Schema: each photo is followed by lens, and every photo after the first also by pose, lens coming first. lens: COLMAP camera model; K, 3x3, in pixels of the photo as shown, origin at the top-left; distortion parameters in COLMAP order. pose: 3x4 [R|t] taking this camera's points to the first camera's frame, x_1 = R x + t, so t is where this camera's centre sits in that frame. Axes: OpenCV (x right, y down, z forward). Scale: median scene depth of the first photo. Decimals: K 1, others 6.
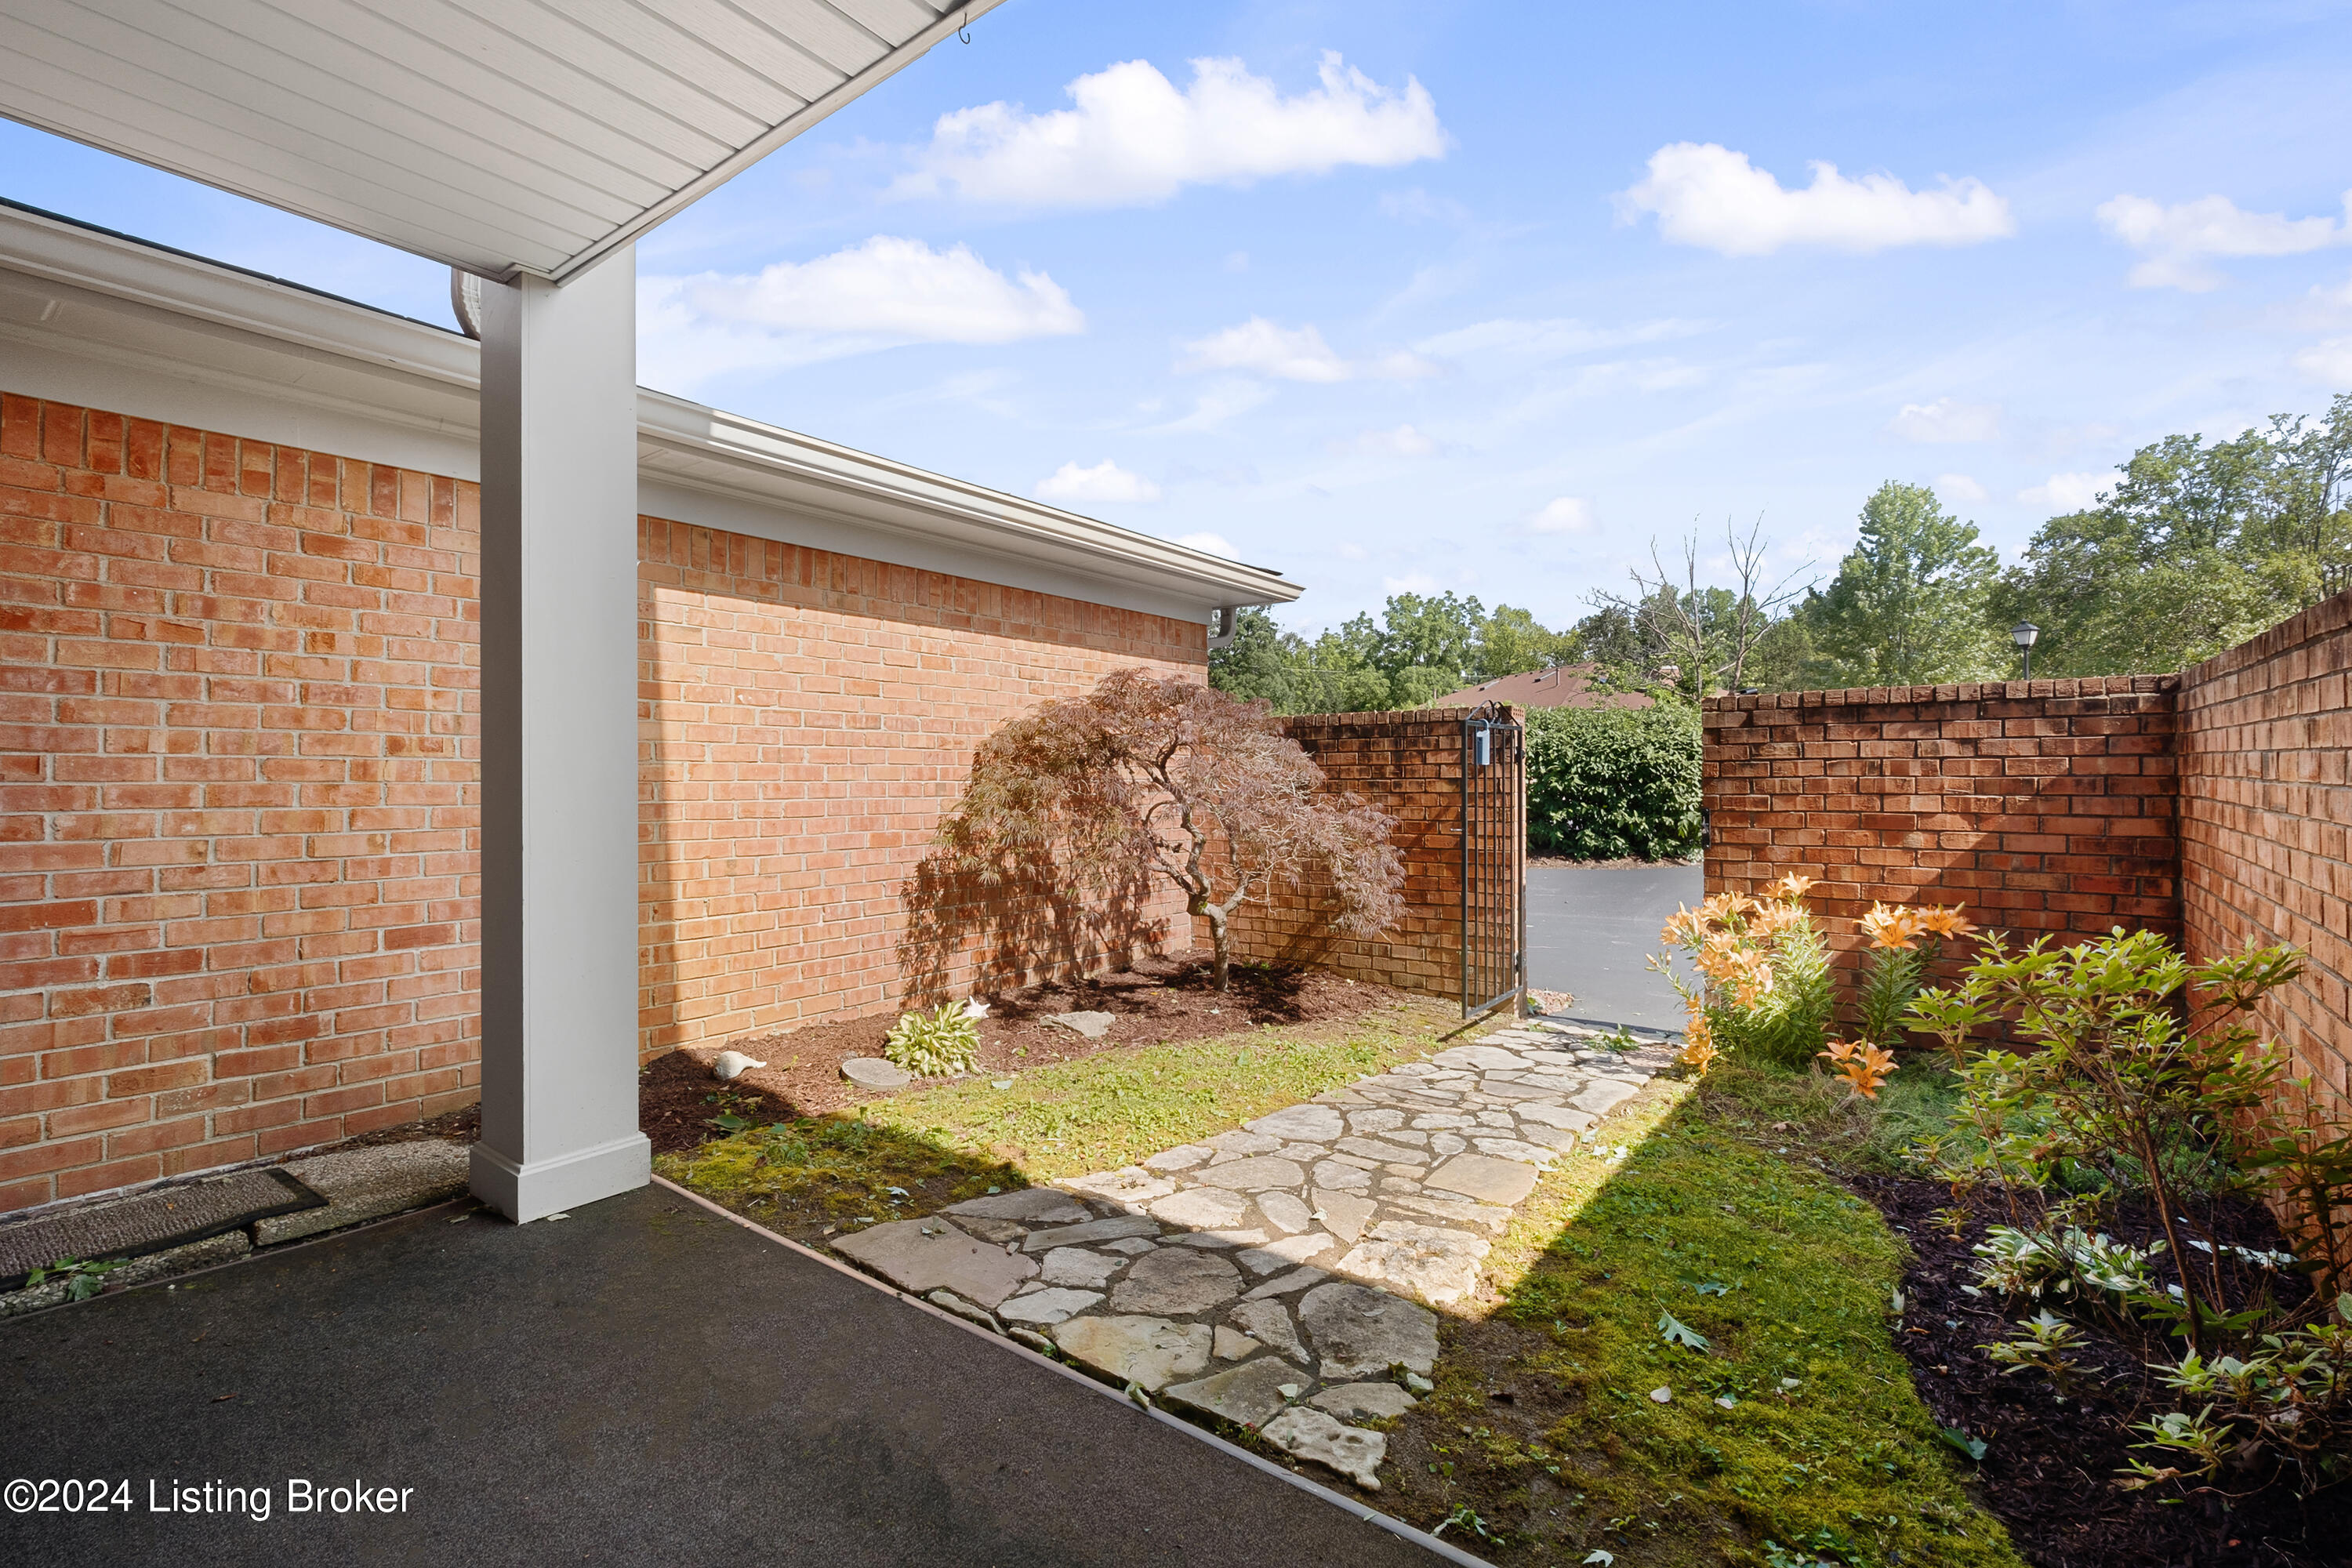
lens RADIAL K [[1058.2, 0, 1176.8], [0, 1058.2, 773.2], [0, 0, 1]] dist [-0.000703, -0.000169]
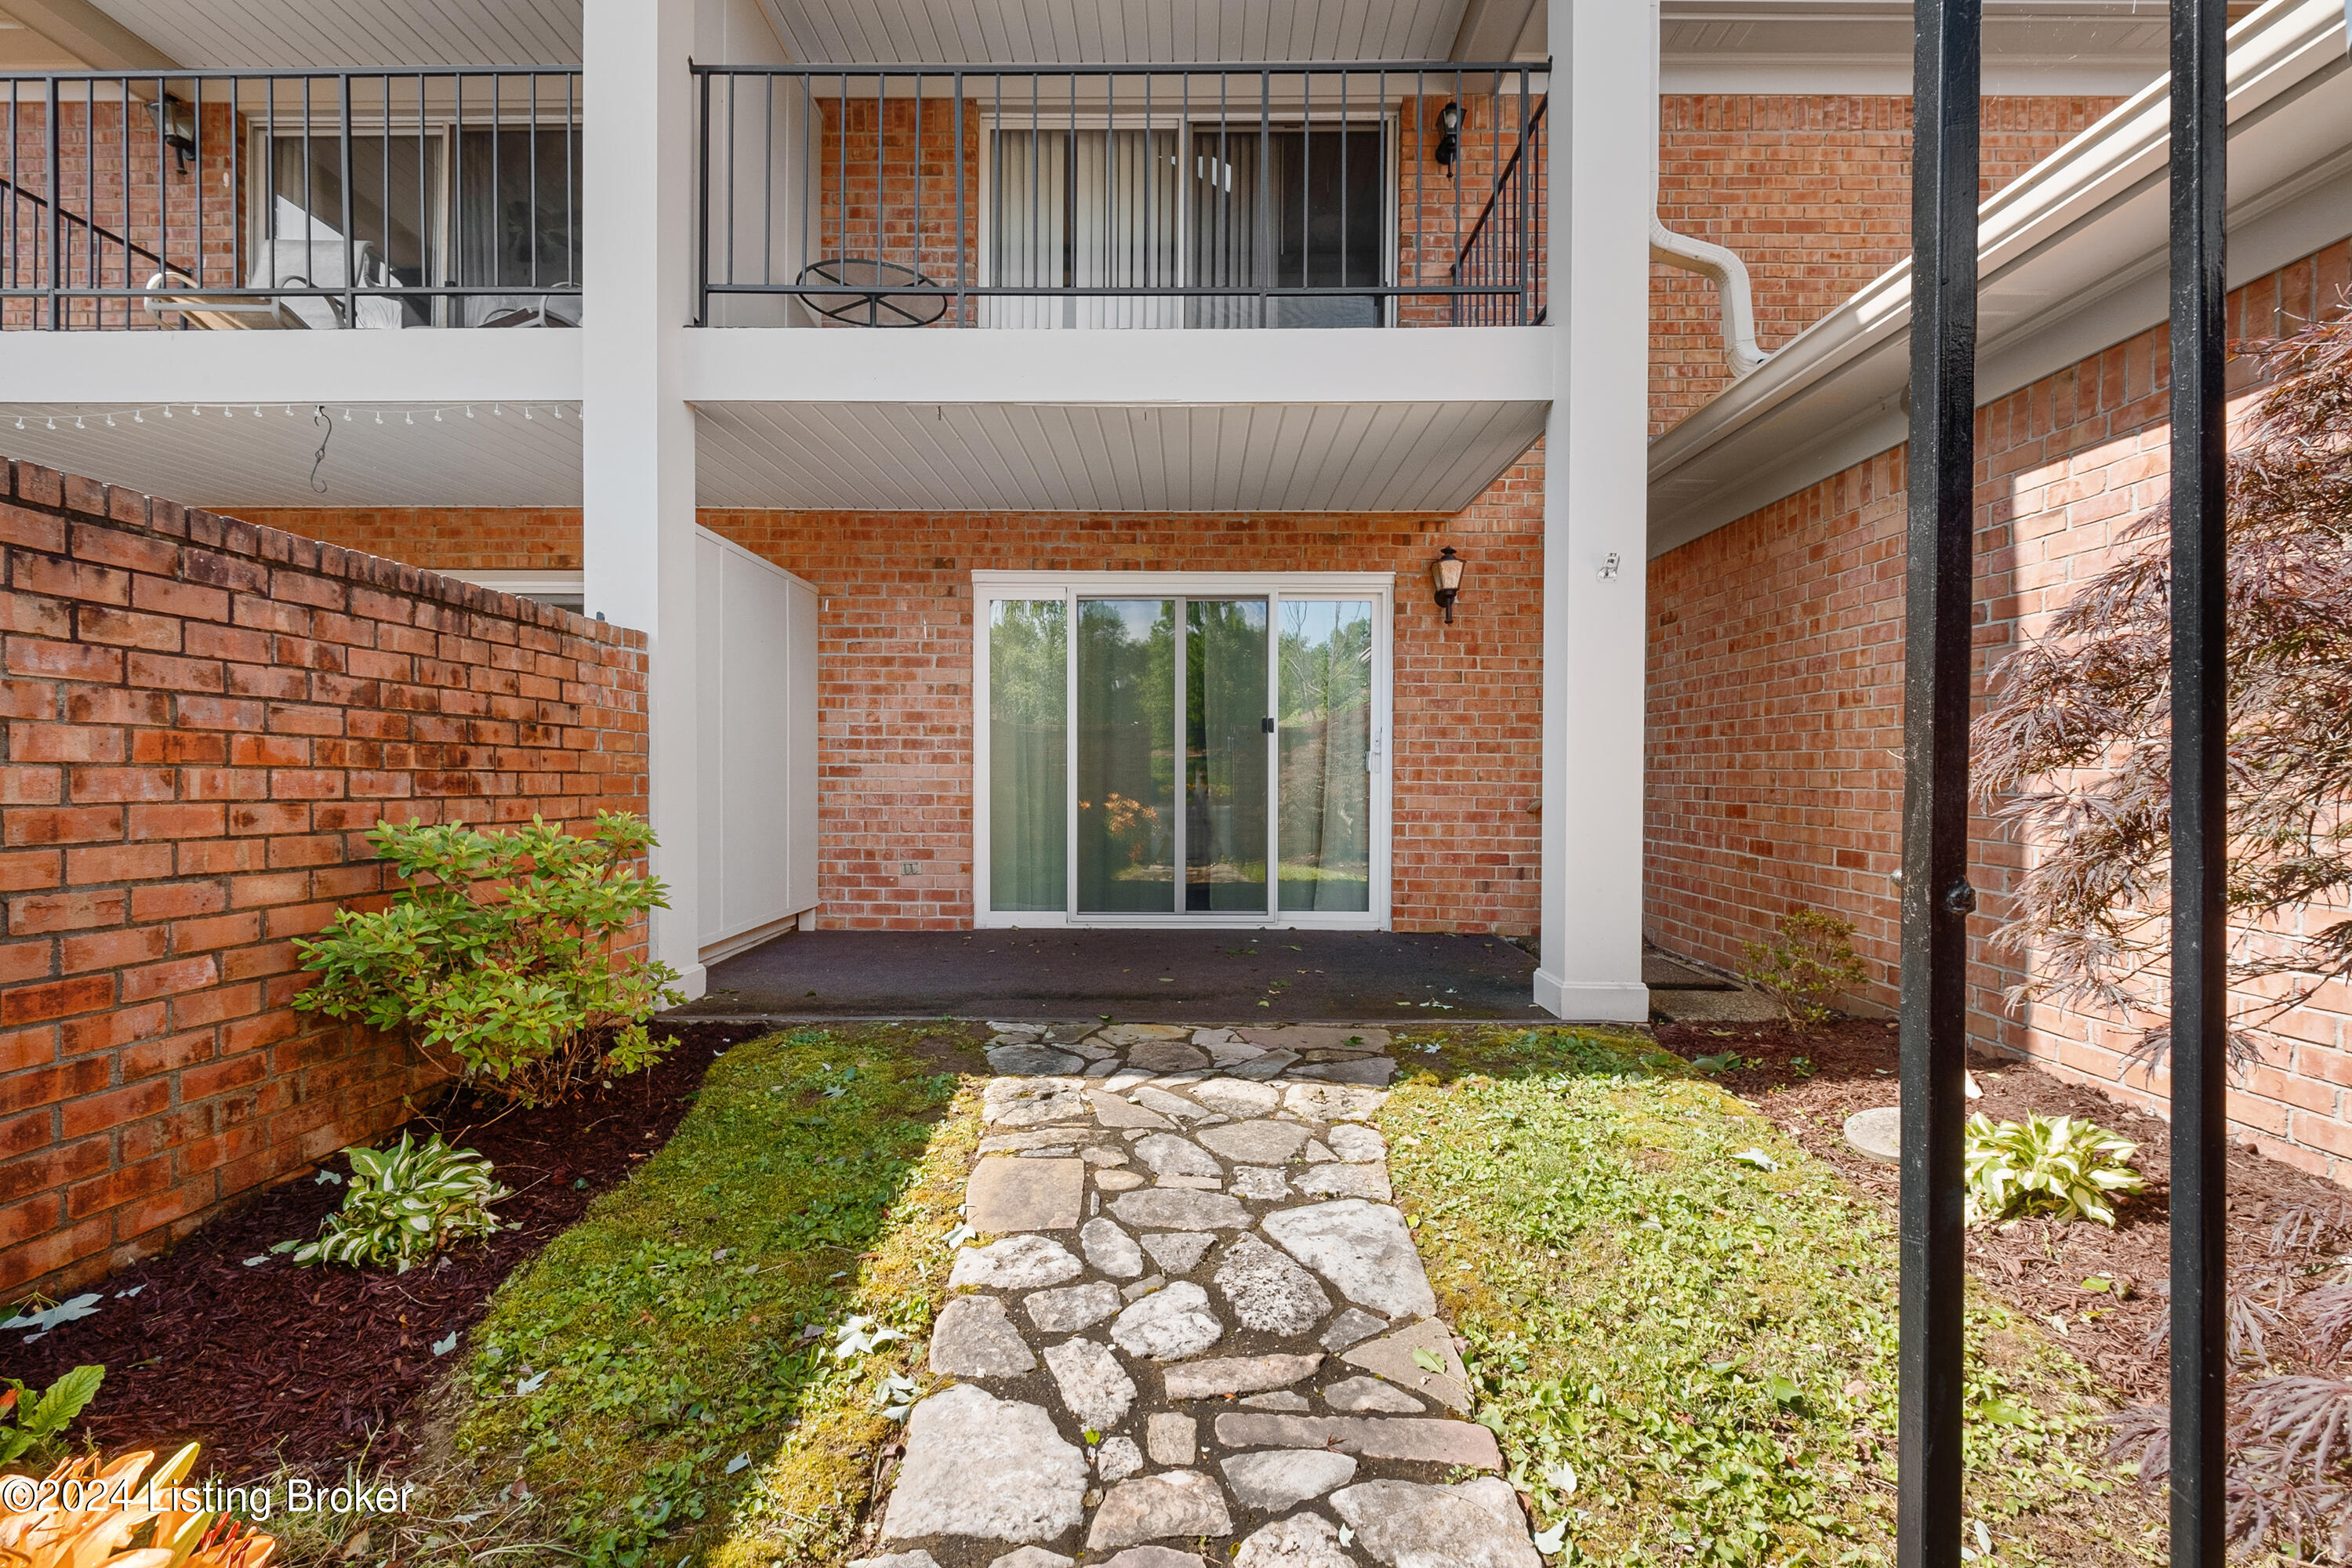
lens RADIAL K [[1058.2, 0, 1172.1], [0, 1058.2, 777.6], [0, 0, 1]] dist [-0.000703, -0.000169]
pose [[-0.809308, 0.000929, -0.587384, 0.635631], [-0.001447, 0.999993, 0.003576, 0.064074], [0.587383, 0.003744, -0.809300, 1.622703]]
